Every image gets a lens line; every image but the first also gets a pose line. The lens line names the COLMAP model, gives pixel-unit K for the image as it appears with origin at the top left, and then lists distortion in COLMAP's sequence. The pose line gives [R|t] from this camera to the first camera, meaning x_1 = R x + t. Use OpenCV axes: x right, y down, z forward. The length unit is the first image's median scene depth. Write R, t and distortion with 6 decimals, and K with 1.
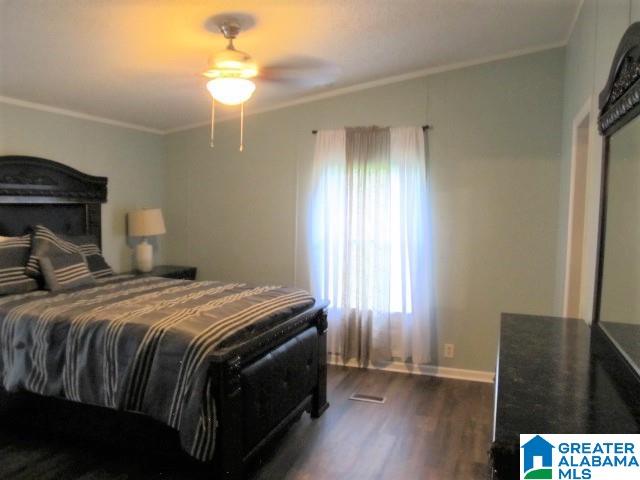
lens RADIAL K [[518.8, 0, 320.0], [0, 518.8, 240.0], [0, 0, 1]] dist [-0.052415, -0.003019]
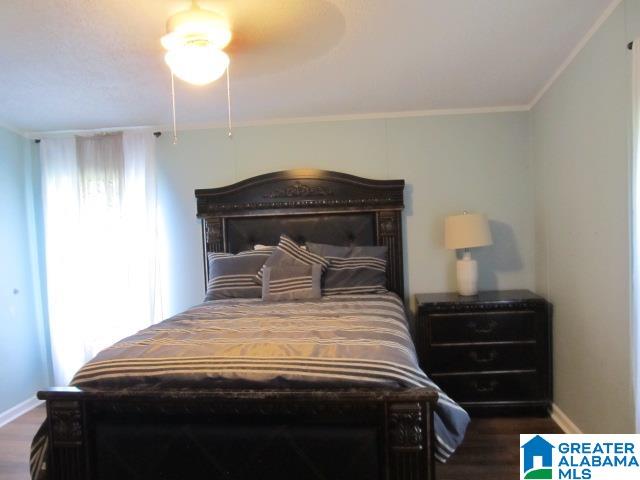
lens RADIAL K [[518.8, 0, 320.0], [0, 518.8, 240.0], [0, 0, 1]] dist [-0.052415, -0.003019]
pose [[0.270102, 0.020412, -0.962615, 0.405424], [-0.025509, 0.999576, 0.014038, -0.030989], [0.962494, 0.020764, 0.270508, 0.668475]]
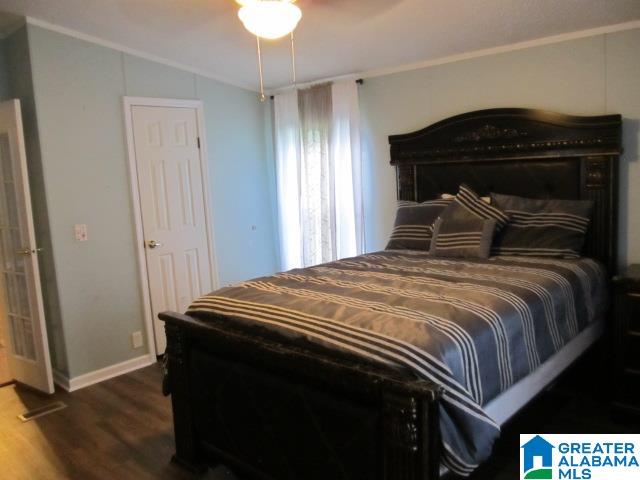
lens RADIAL K [[518.8, 0, 320.0], [0, 518.8, 240.0], [0, 0, 1]] dist [-0.052415, -0.003019]
pose [[-0.350653, 0.129269, -0.927541, 0.361306], [-0.020745, 0.989112, 0.145692, -0.052138], [0.936276, 0.070330, -0.344153, 0.922011]]
